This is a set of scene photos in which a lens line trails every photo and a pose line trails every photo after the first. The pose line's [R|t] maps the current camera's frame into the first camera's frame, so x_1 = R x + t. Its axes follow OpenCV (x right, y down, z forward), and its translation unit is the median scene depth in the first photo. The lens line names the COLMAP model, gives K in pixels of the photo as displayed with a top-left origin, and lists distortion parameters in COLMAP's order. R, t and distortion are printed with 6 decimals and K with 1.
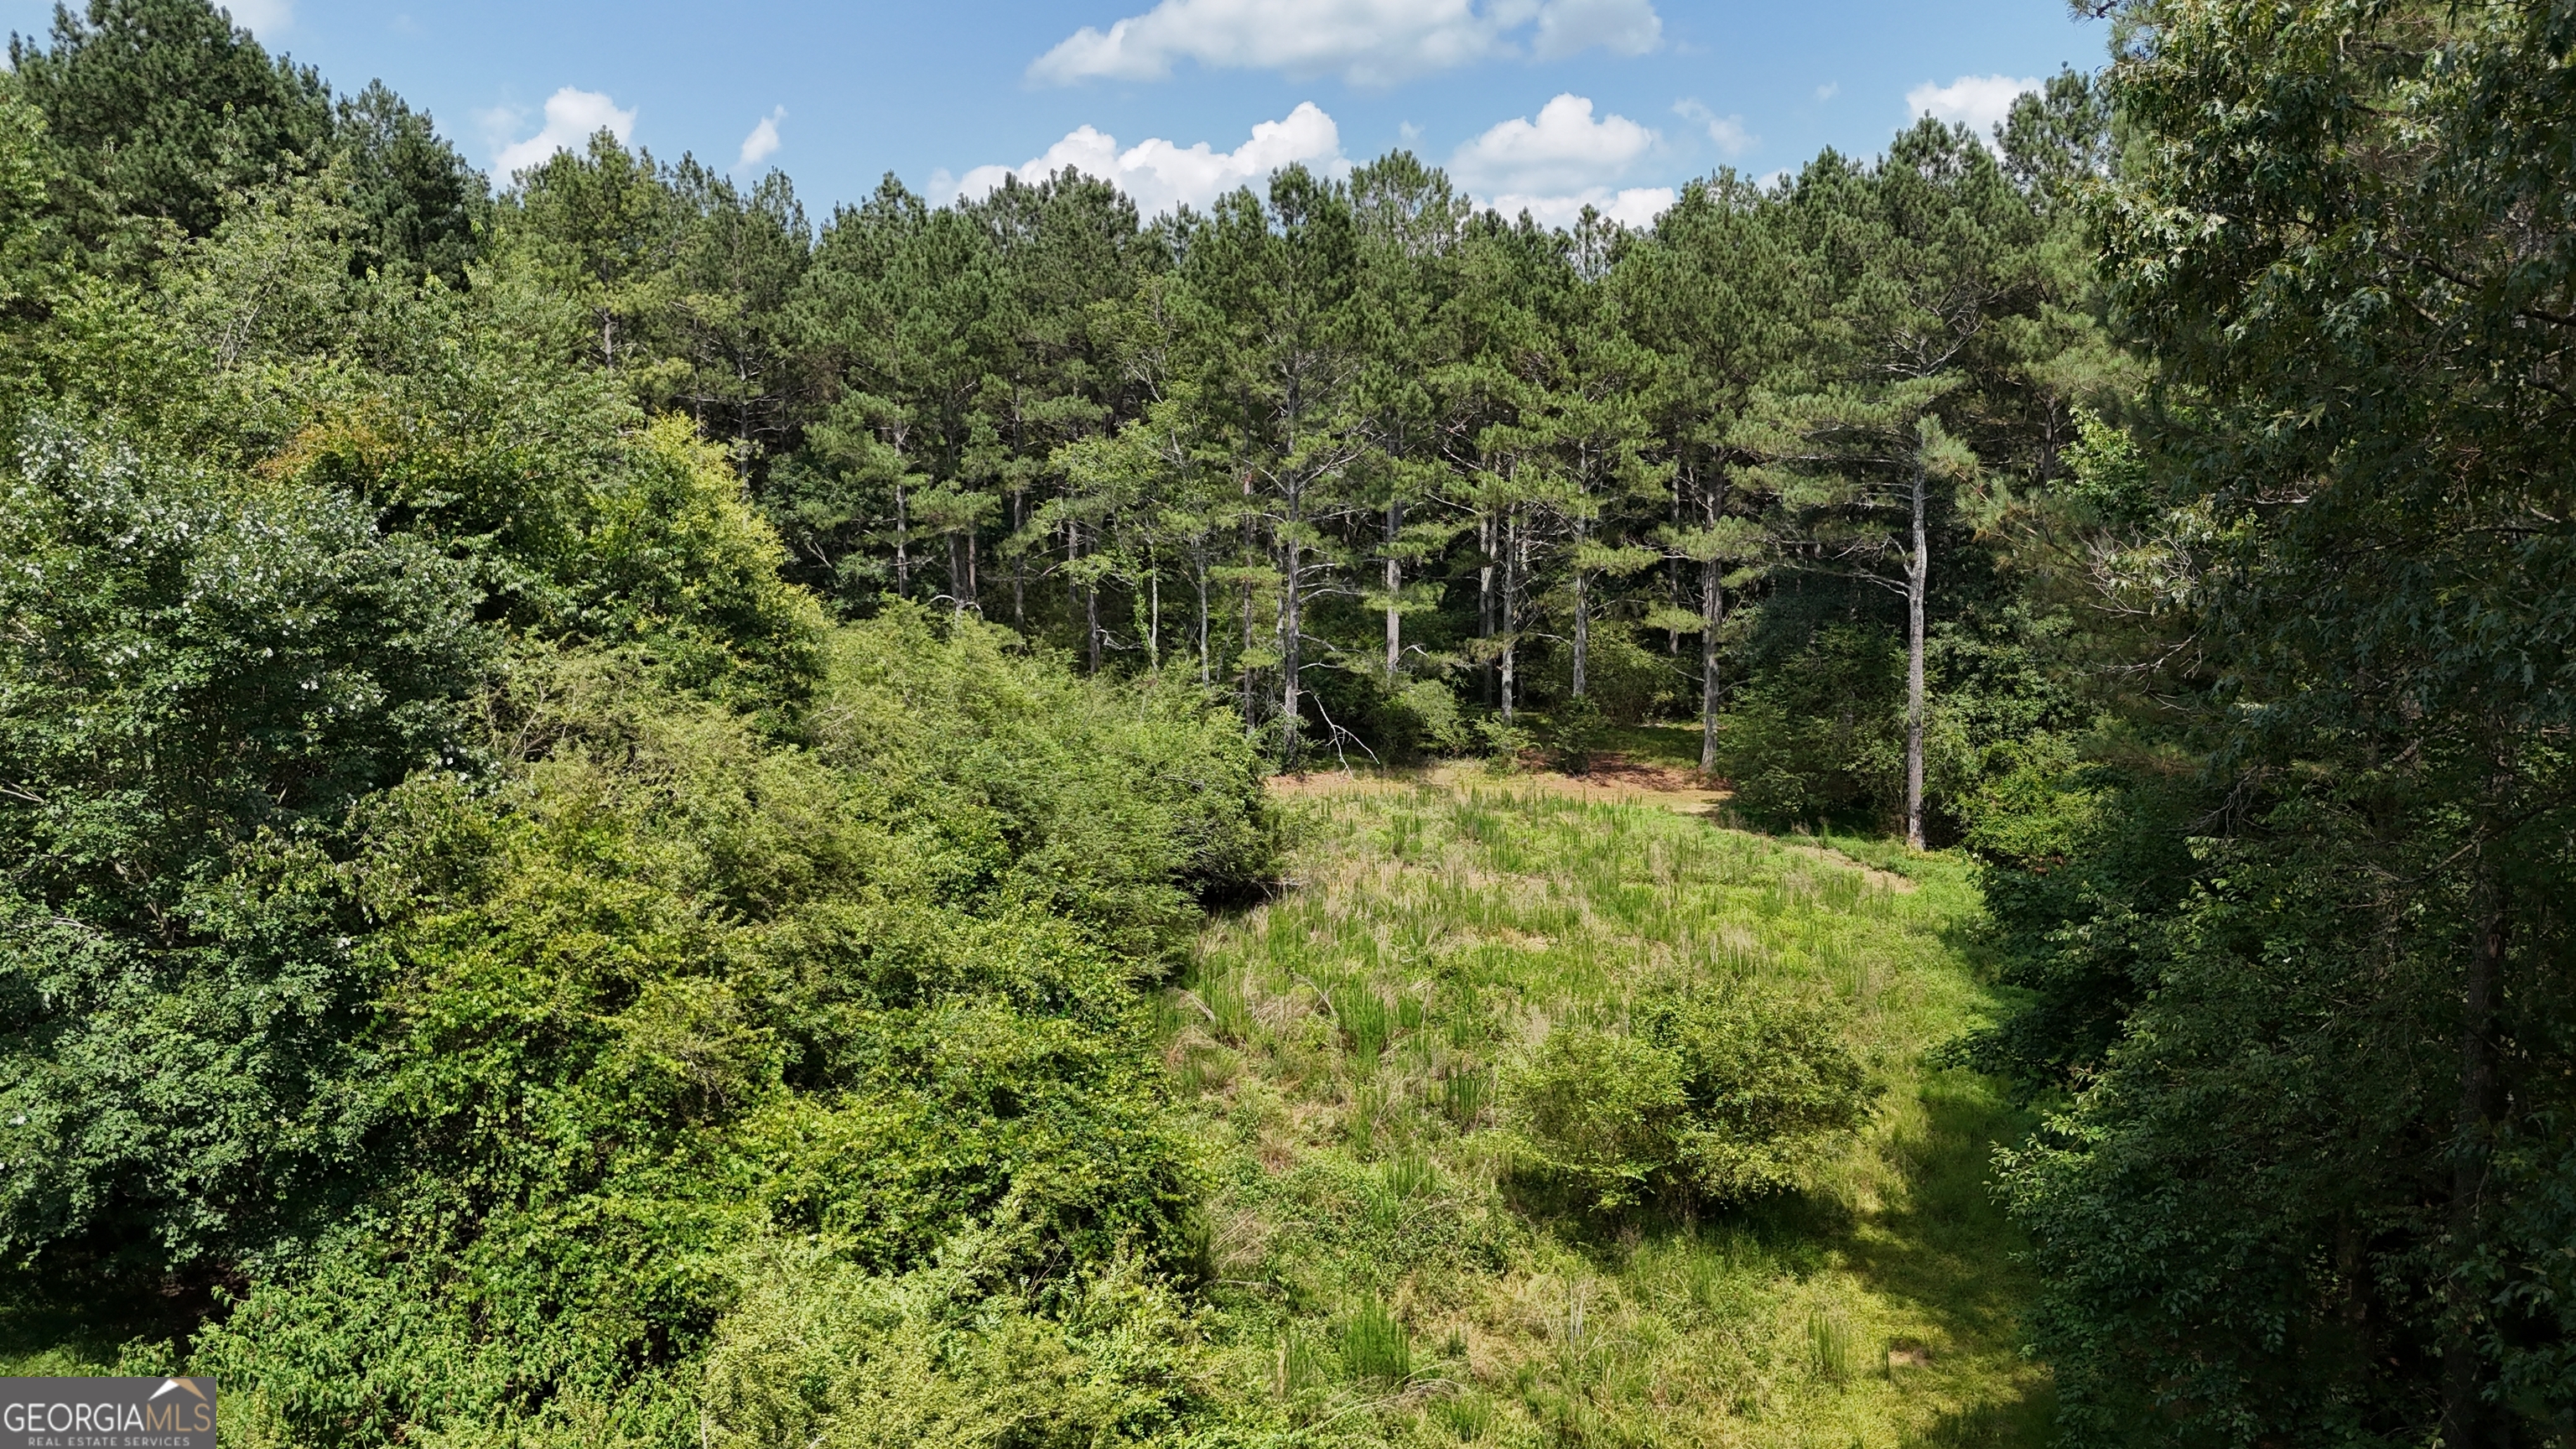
lens RADIAL K [[1879.7, 0, 1284.8], [0, 1879.7, 727.8], [0, 0, 1]] dist [0.026860, -0.012191]
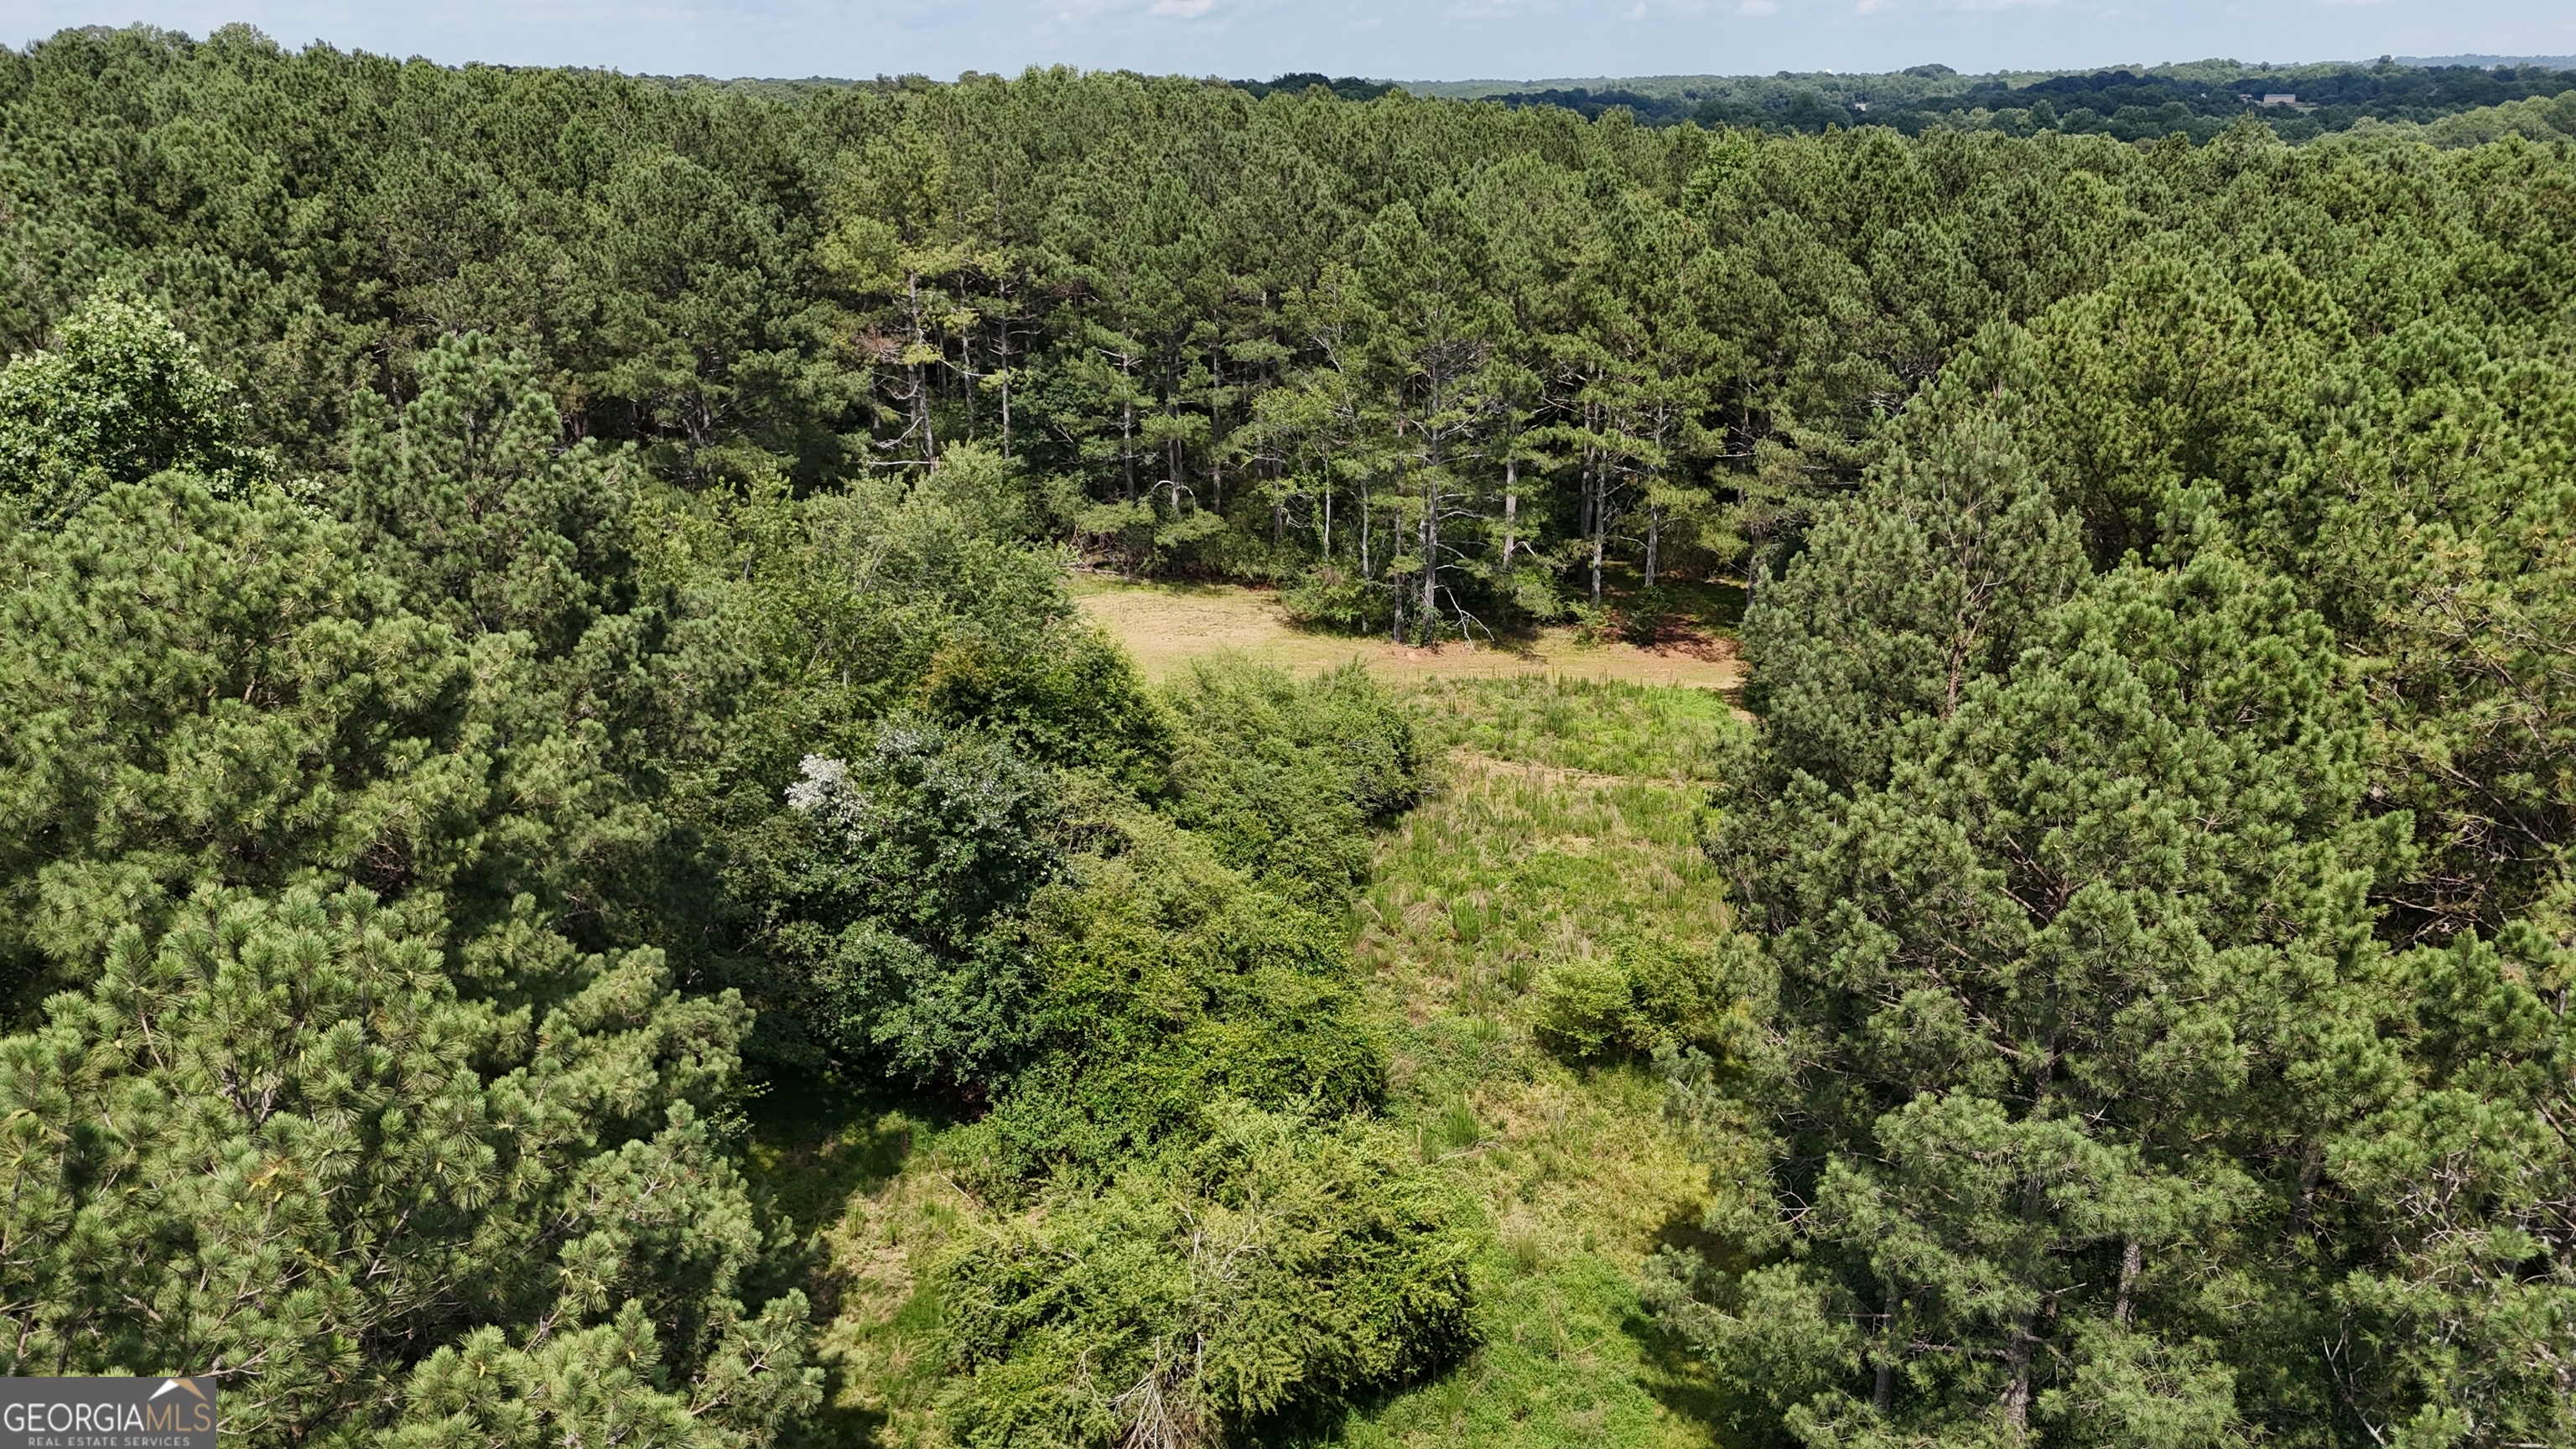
lens RADIAL K [[1879.7, 0, 1291.6], [0, 1879.7, 721.2], [0, 0, 1]] dist [0.026860, -0.012191]
pose [[0.997653, 0.025885, -0.063395, -0.013936], [-0.013949, 0.983210, 0.181942, -0.320351], [0.067040, -0.180631, 0.981264, -0.647075]]
